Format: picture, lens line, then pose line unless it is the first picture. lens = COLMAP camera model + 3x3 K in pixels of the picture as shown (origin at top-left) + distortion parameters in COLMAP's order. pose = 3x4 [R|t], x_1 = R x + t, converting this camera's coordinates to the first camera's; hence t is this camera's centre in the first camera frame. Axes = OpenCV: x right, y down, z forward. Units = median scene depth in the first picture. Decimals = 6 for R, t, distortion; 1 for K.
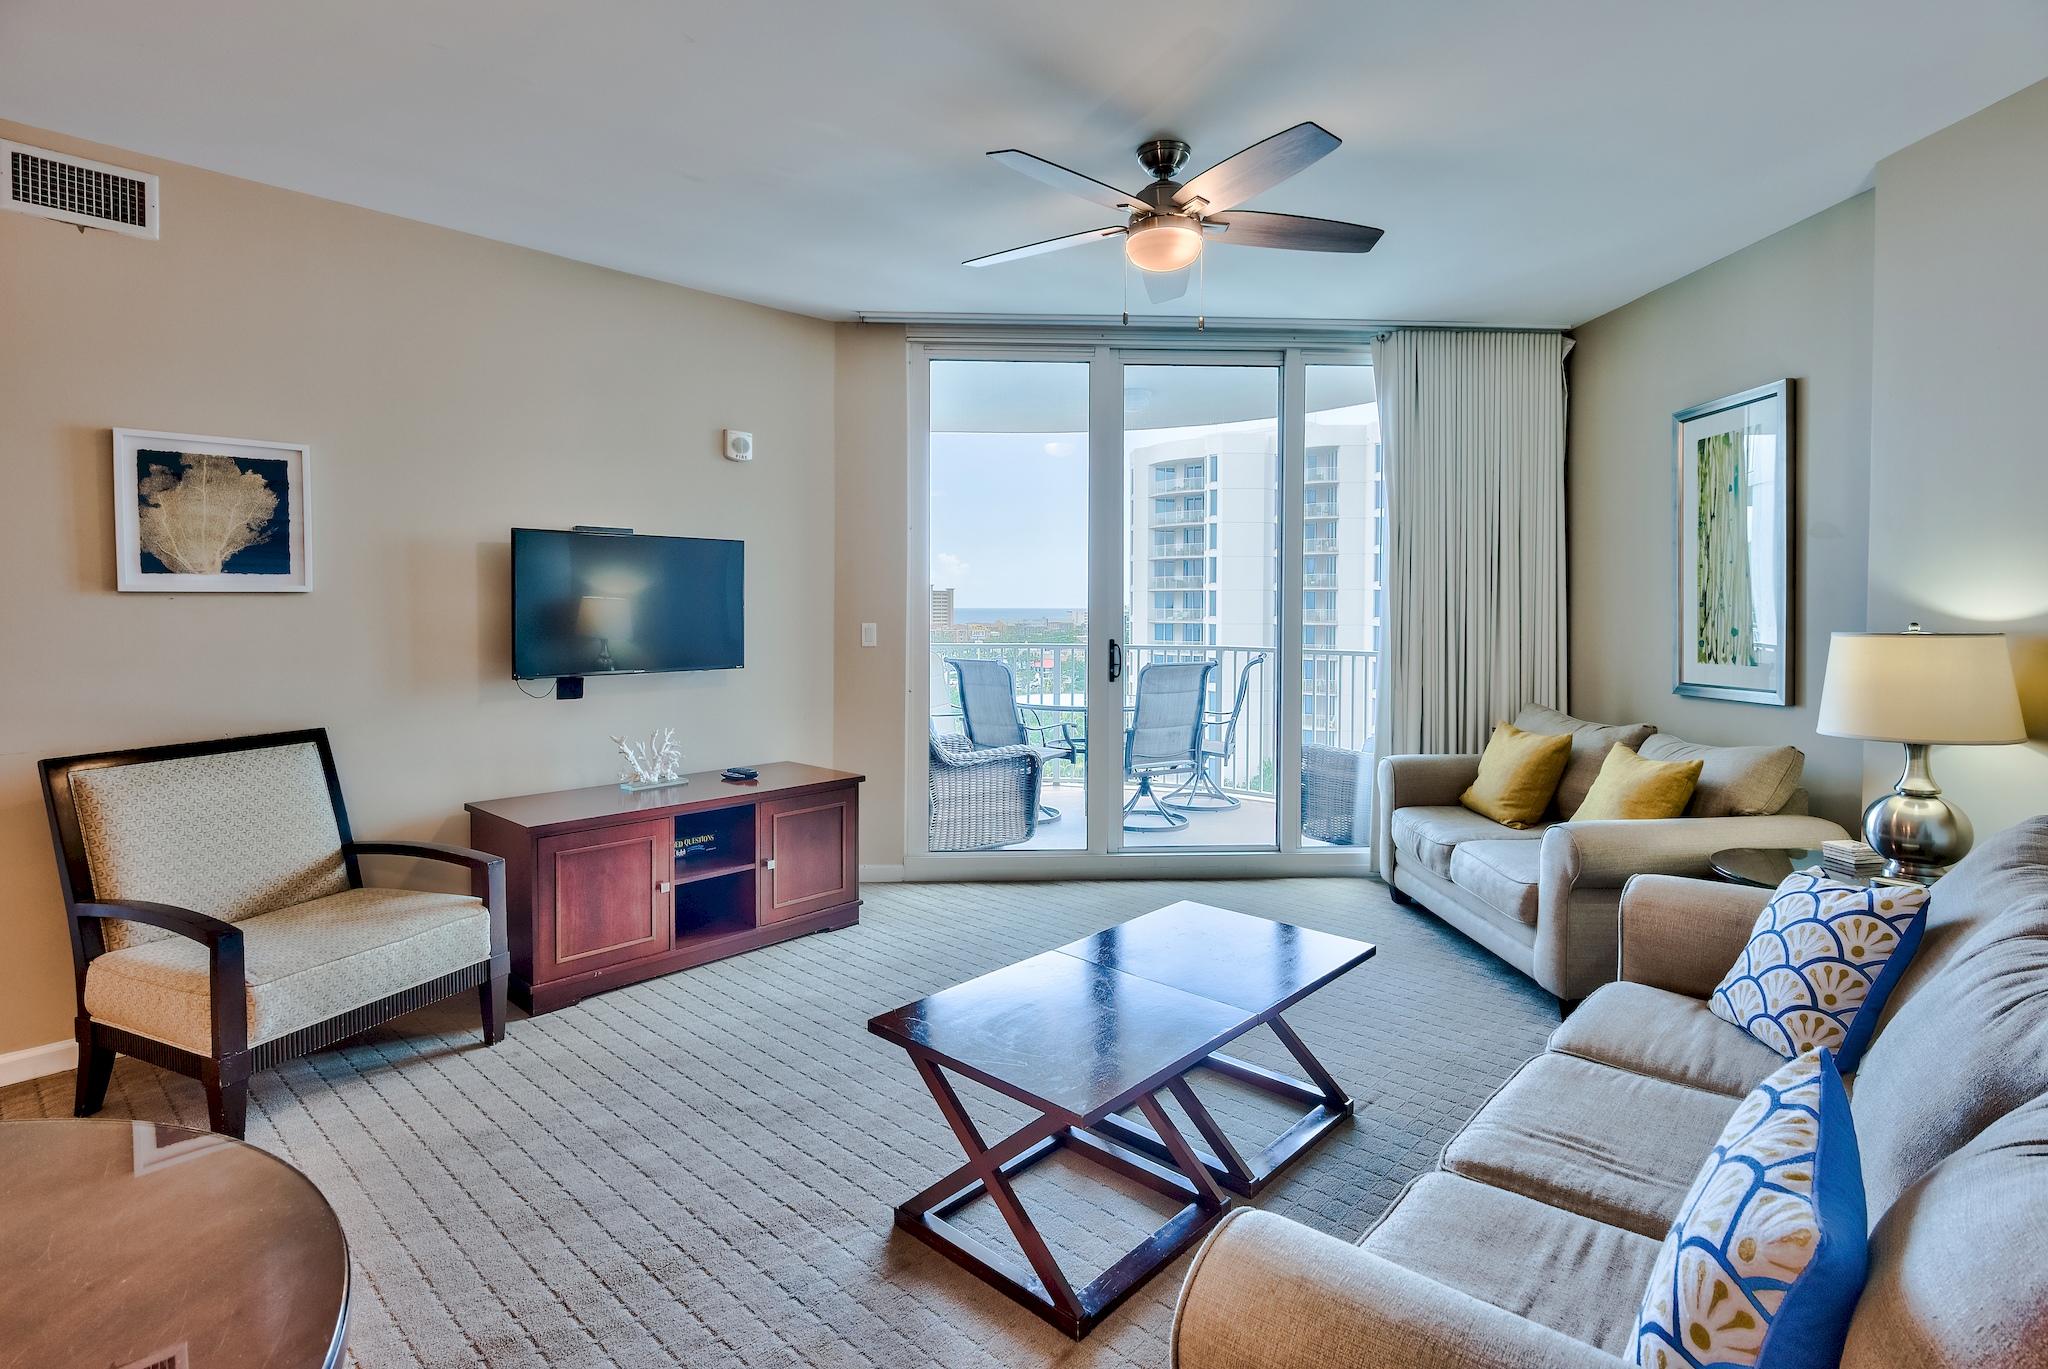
lens RADIAL K [[1007.3, 0, 1075.8], [0, 1007.3, 599.4], [0, 0, 1]] dist [0.004811, -0.005396]
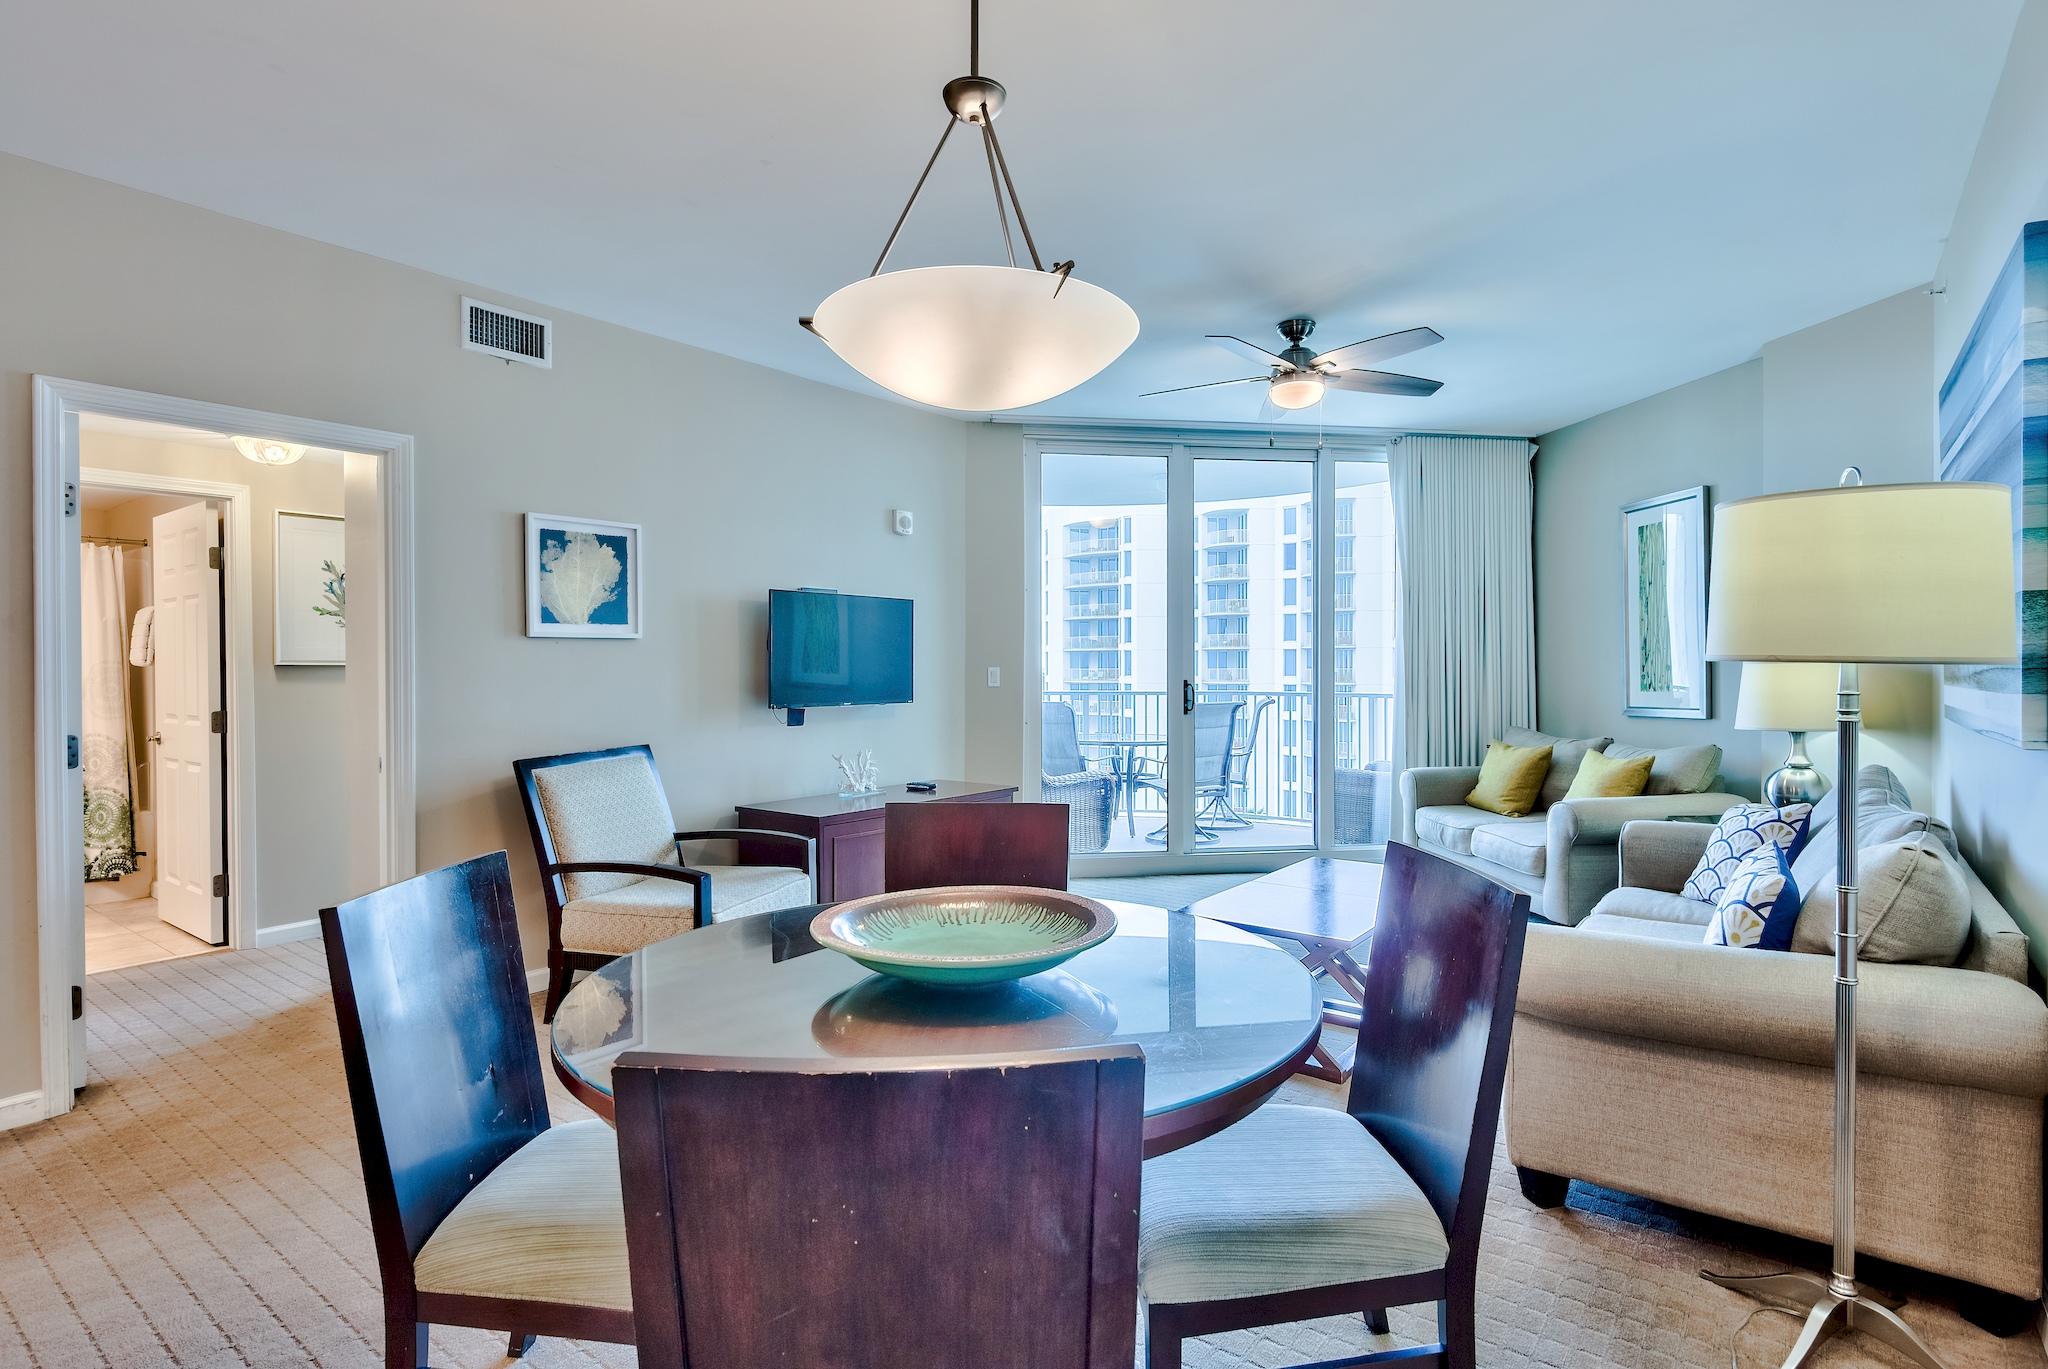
lens RADIAL K [[1007.3, 0, 1078.3], [0, 1007.3, 652.1], [0, 0, 1]] dist [0.004811, -0.005396]
pose [[0.995379, -0.002634, 0.095988, -0.277690], [0.003353, 0.999967, -0.007334, 0.018325], [-0.095966, 0.007622, 0.995355, -0.290908]]
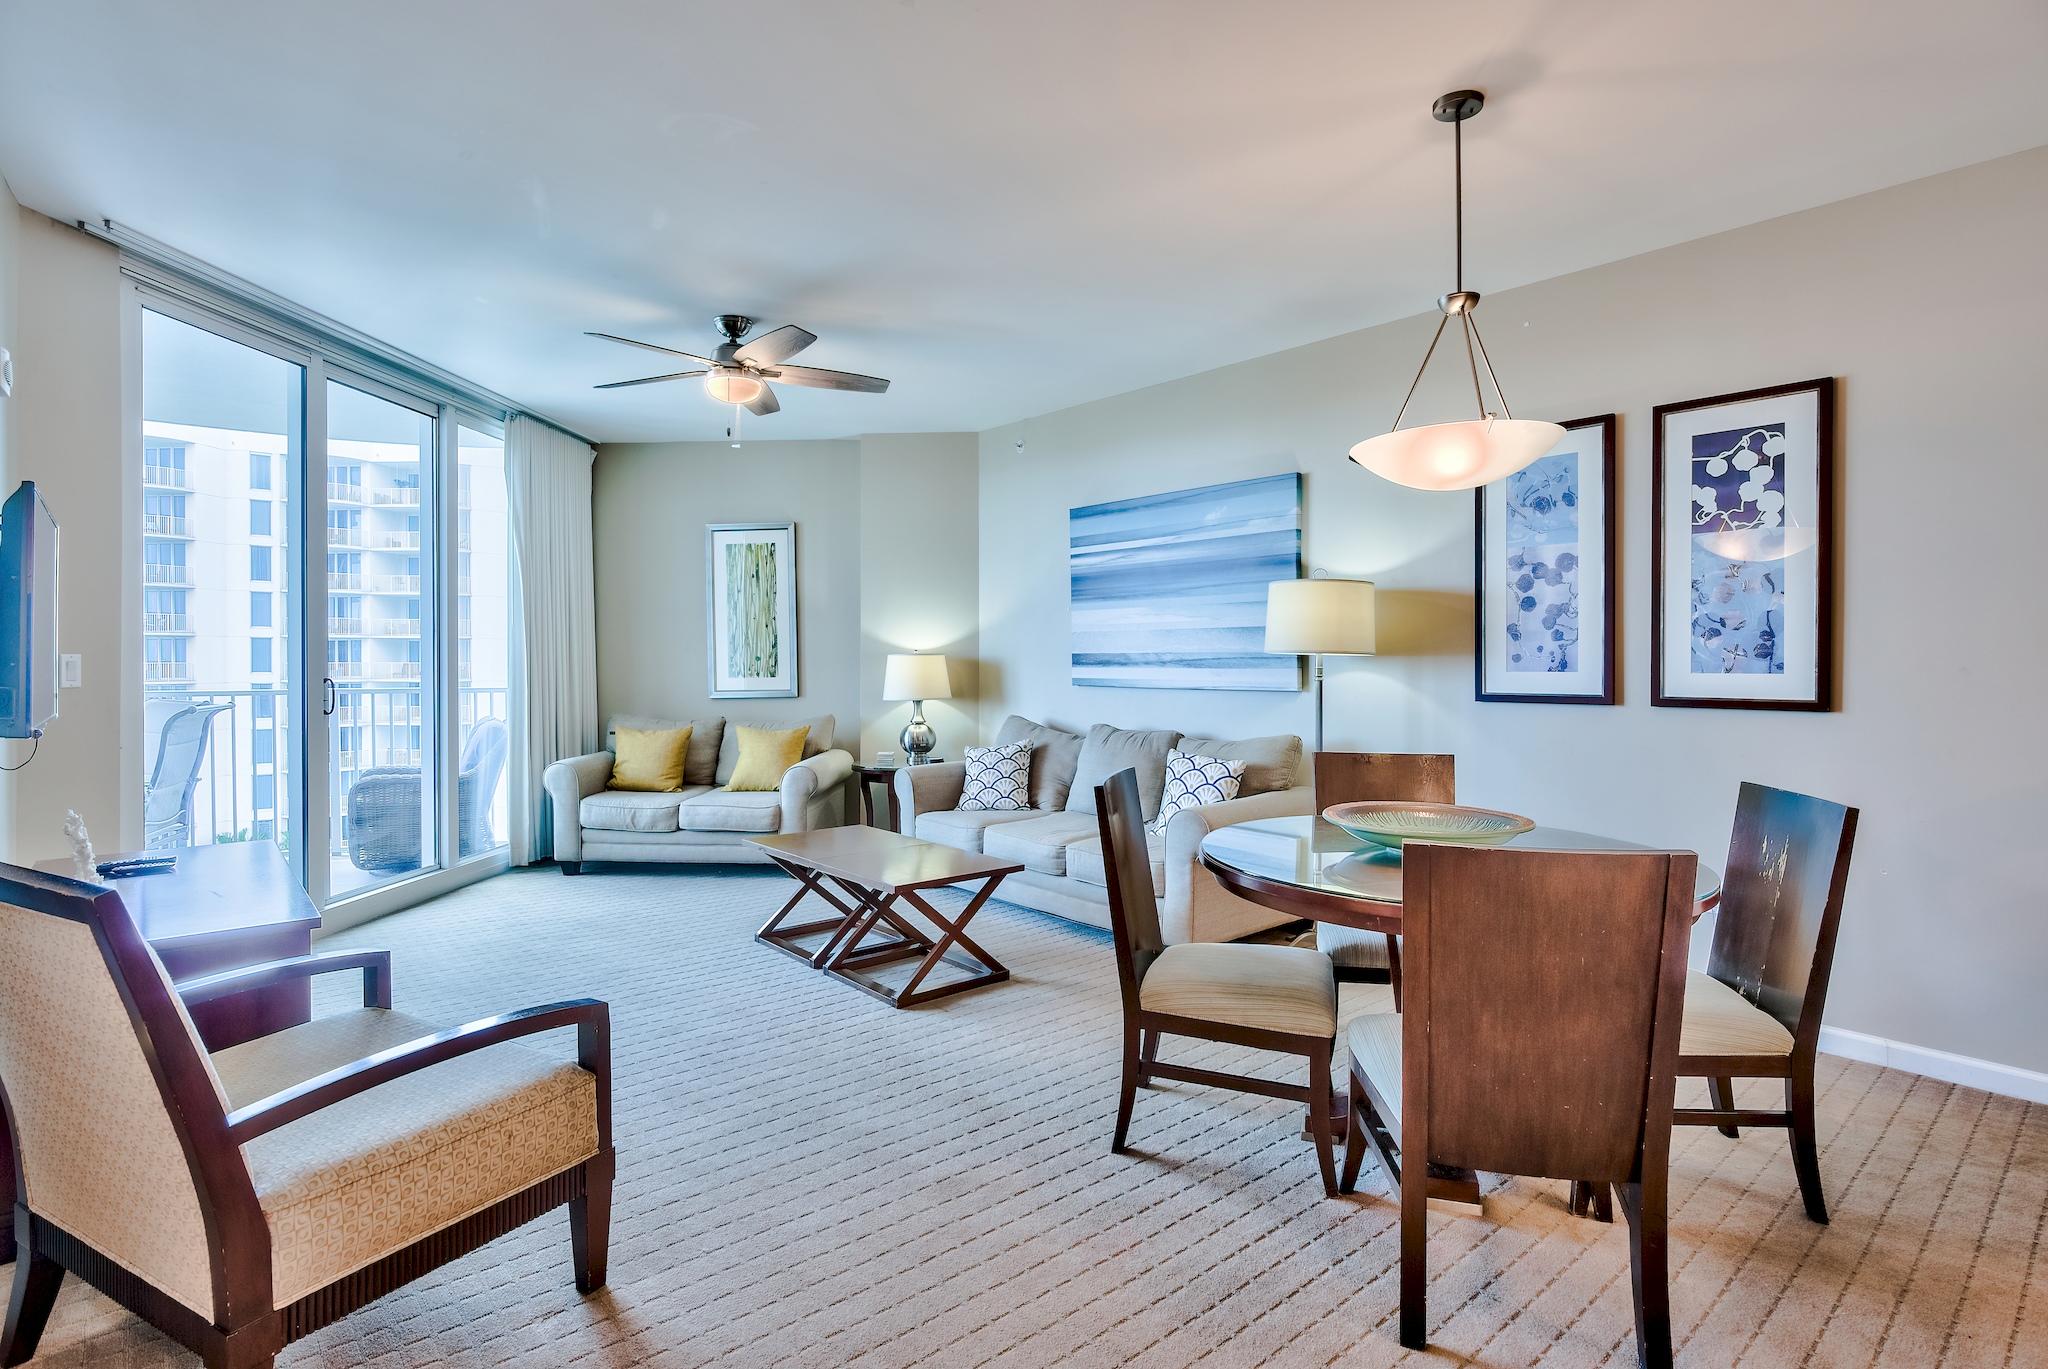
lens RADIAL K [[1007.3, 0, 1014.5], [0, 1007.3, 657.7], [0, 0, 1]] dist [0.004811, -0.005396]
pose [[0.138296, 0.000246, 0.990391, -1.017313], [-0.004712, 0.999989, 0.000409, 0.027548], [-0.990380, -0.004723, 0.138296, 0.311542]]
